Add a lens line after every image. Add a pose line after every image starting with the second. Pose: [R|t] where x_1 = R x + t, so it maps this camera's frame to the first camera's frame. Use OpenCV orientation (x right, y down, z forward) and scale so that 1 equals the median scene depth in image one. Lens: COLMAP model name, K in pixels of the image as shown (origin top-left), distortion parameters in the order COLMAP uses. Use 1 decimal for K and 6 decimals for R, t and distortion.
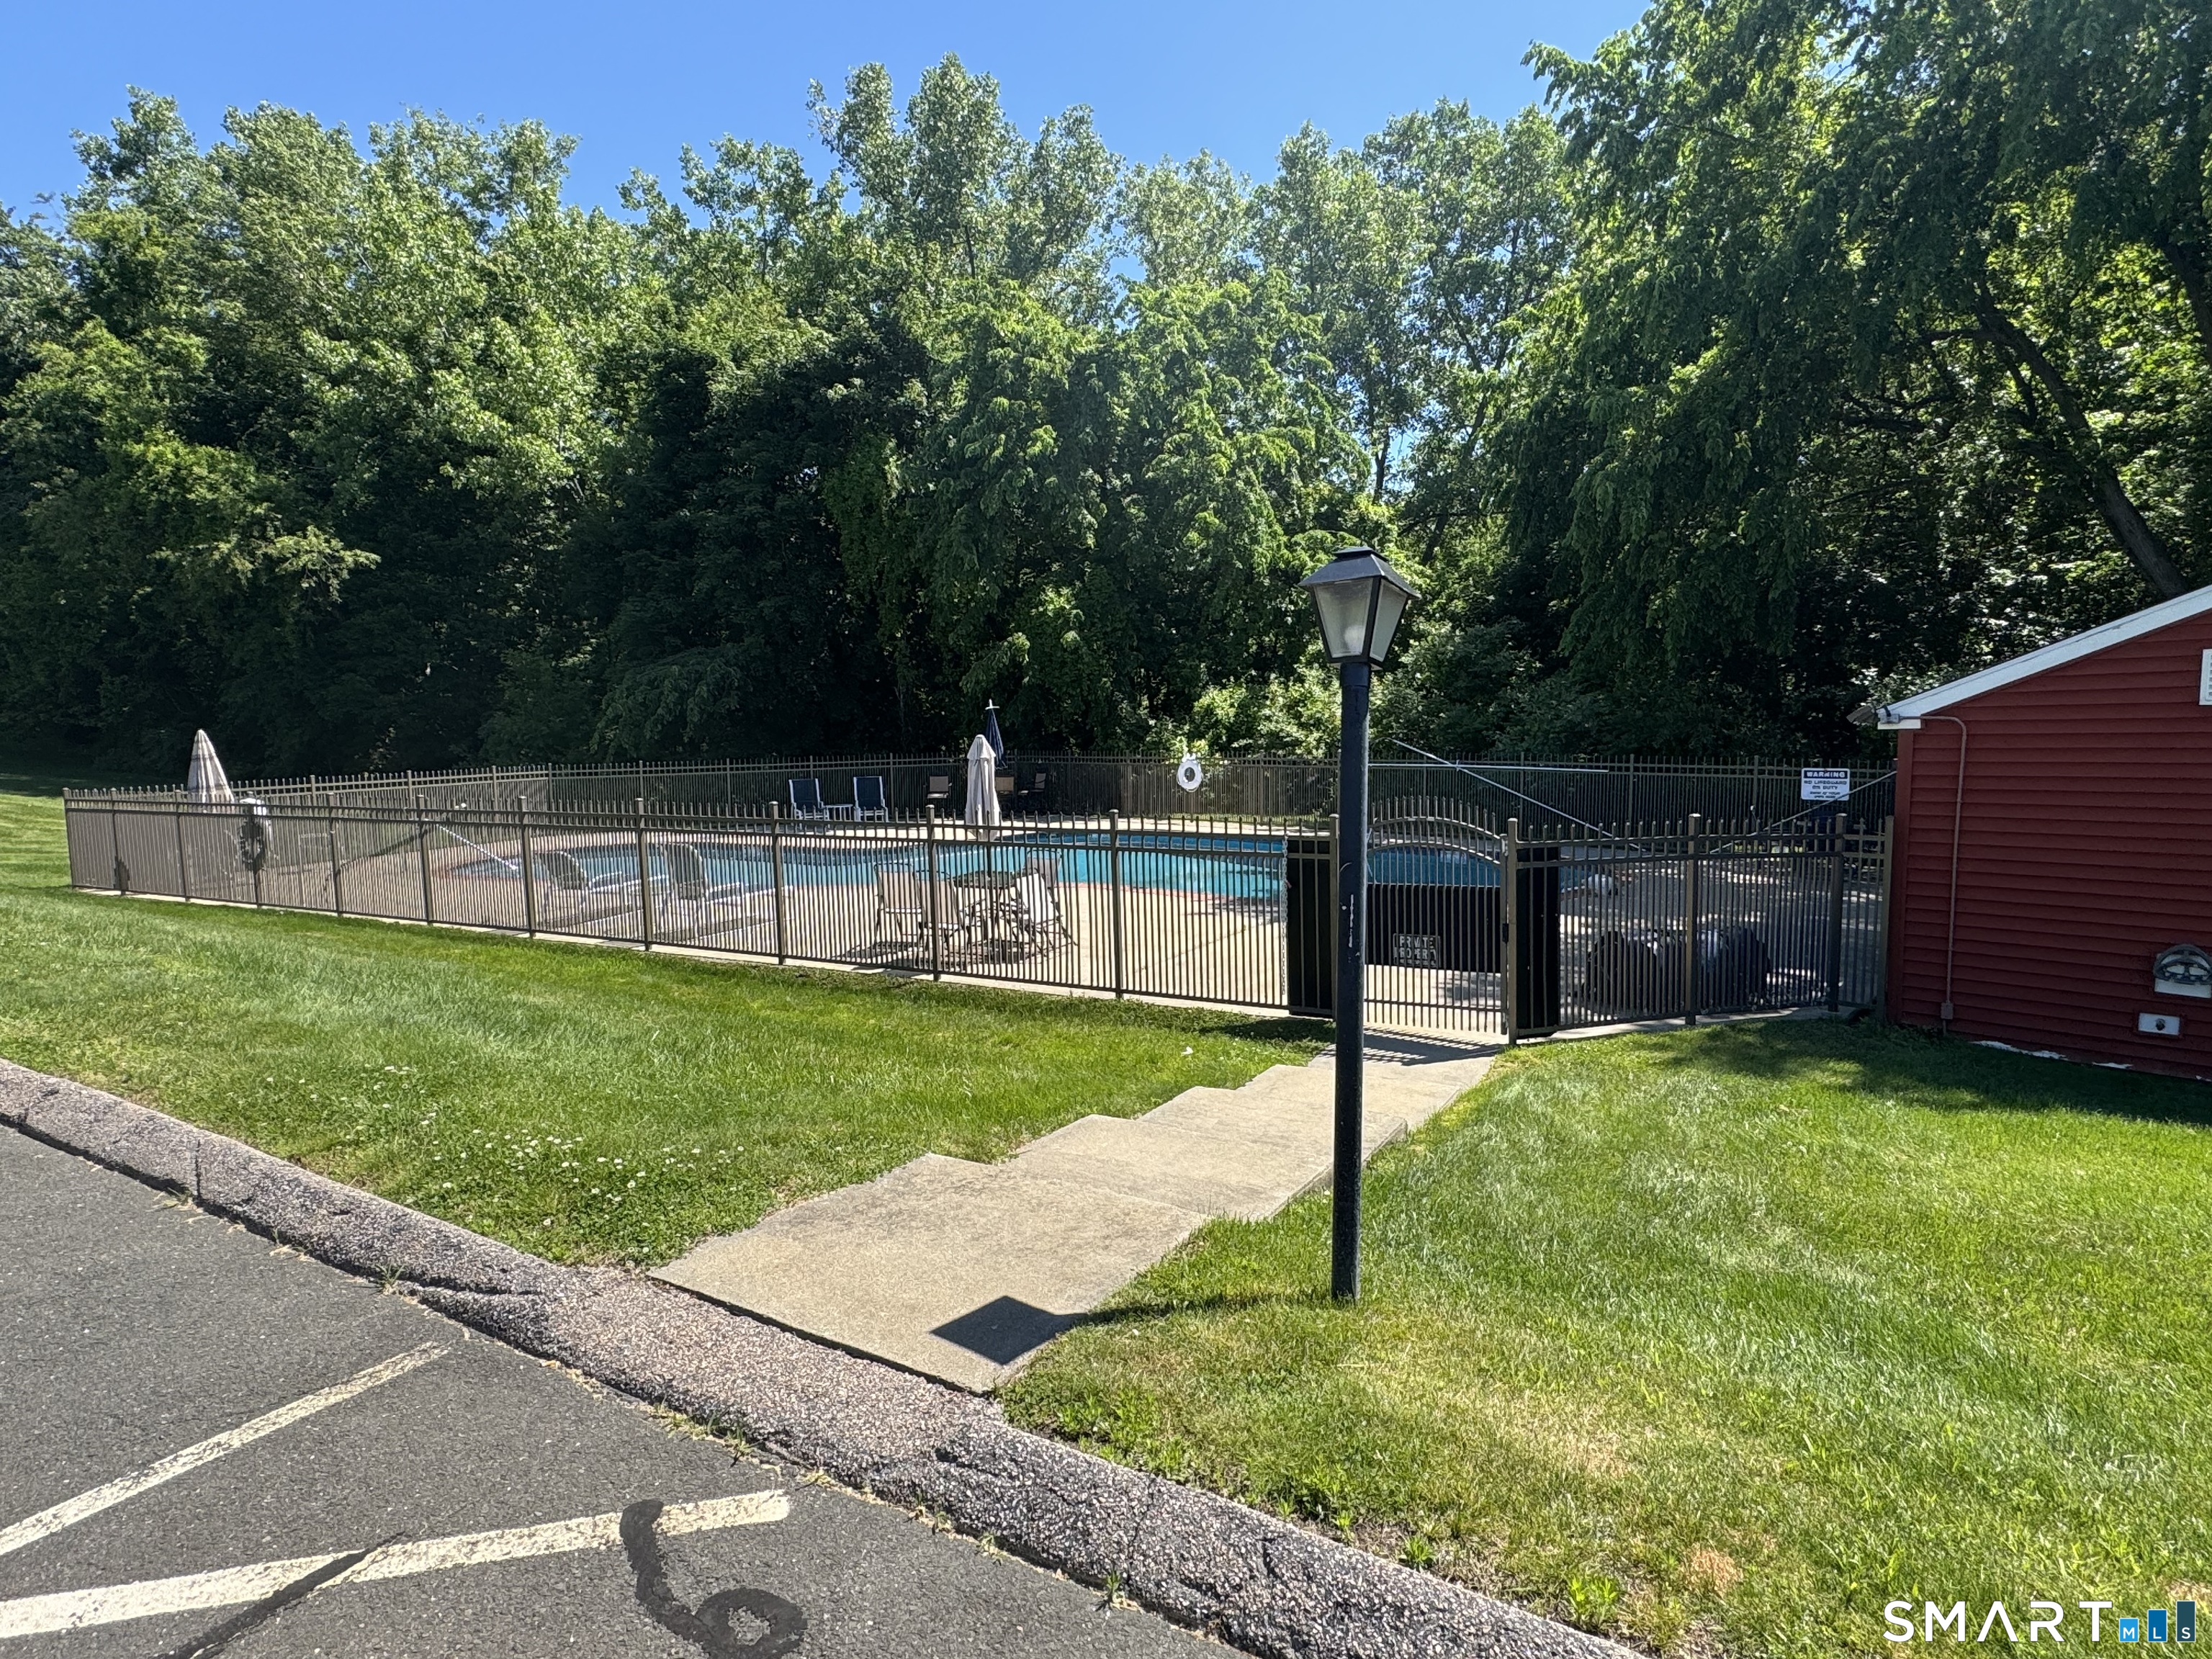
lens RADIAL K [[1218.3, 0, 1107.4], [0, 1218.3, 834.5], [0, 0, 1]] dist [-0.004351, -0.000911]
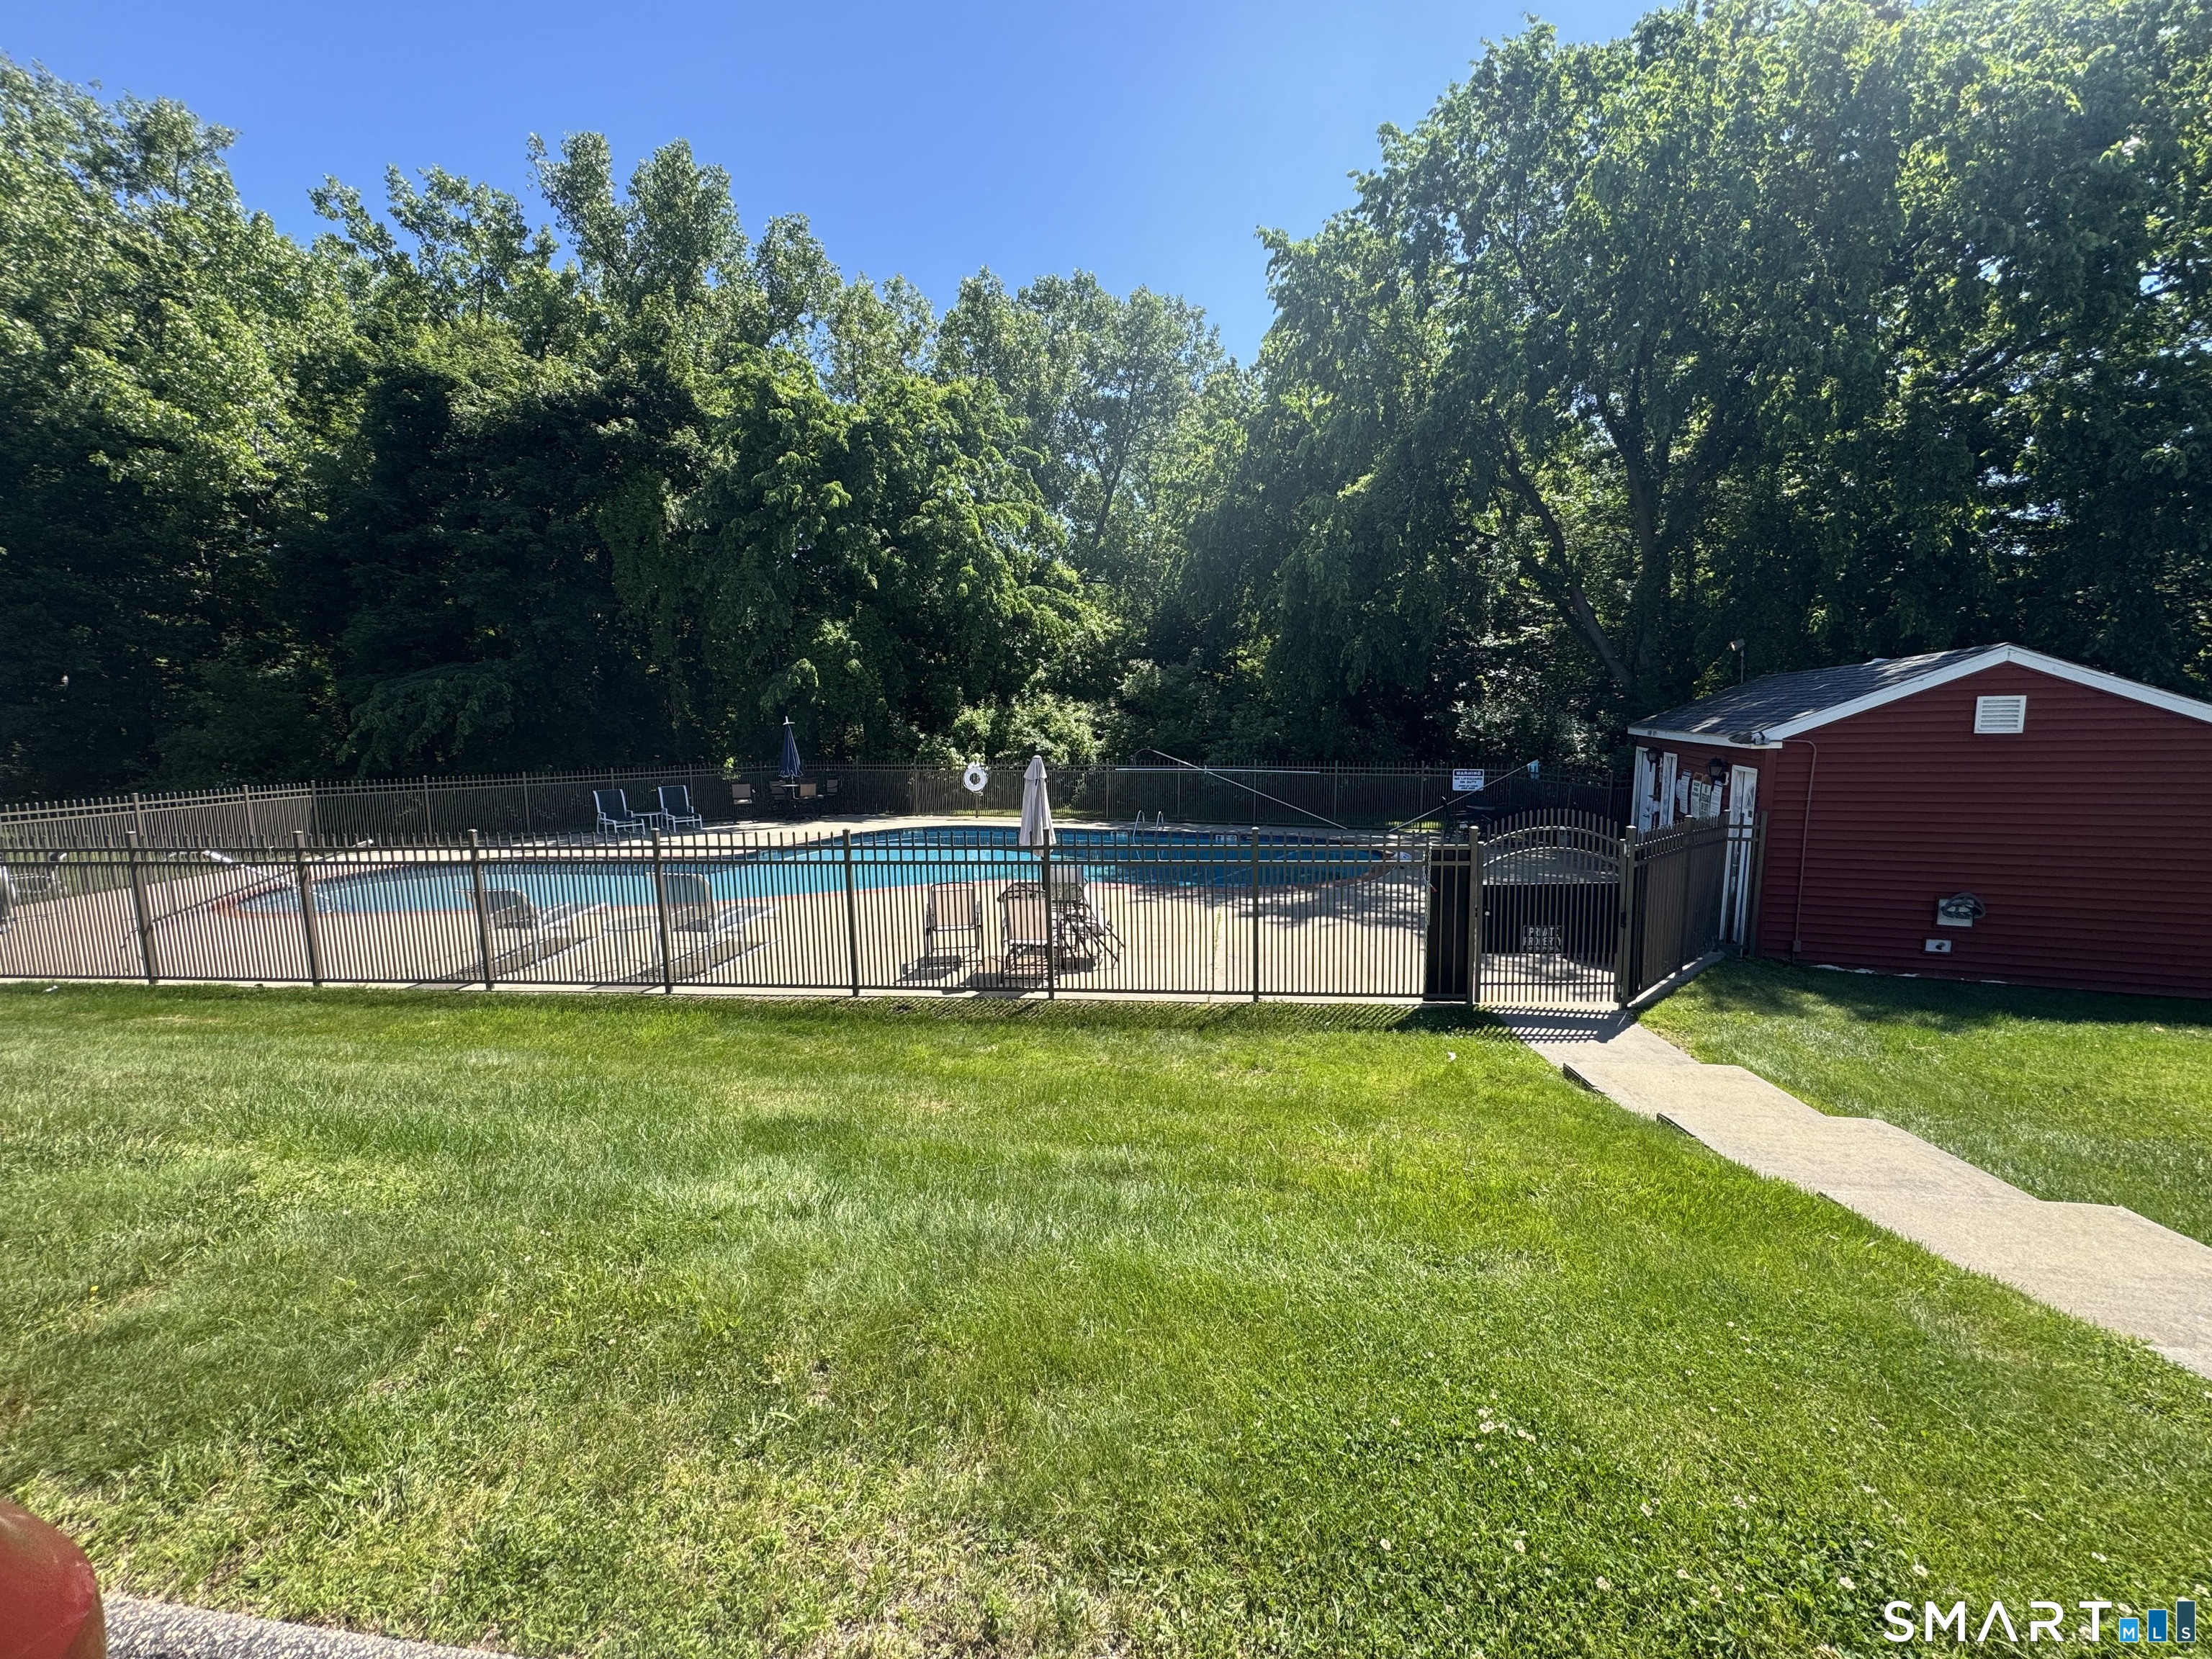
lens RADIAL K [[891.5, 0, 1105.6], [0, 891.5, 822.1], [0, 0, 1]] dist [0.001339, 0.000080]
pose [[0.921680, -0.038977, 0.385989, -0.127660], [0.035306, 0.999239, 0.016599, -0.013024], [-0.386342, -0.001672, 0.922354, 0.097565]]
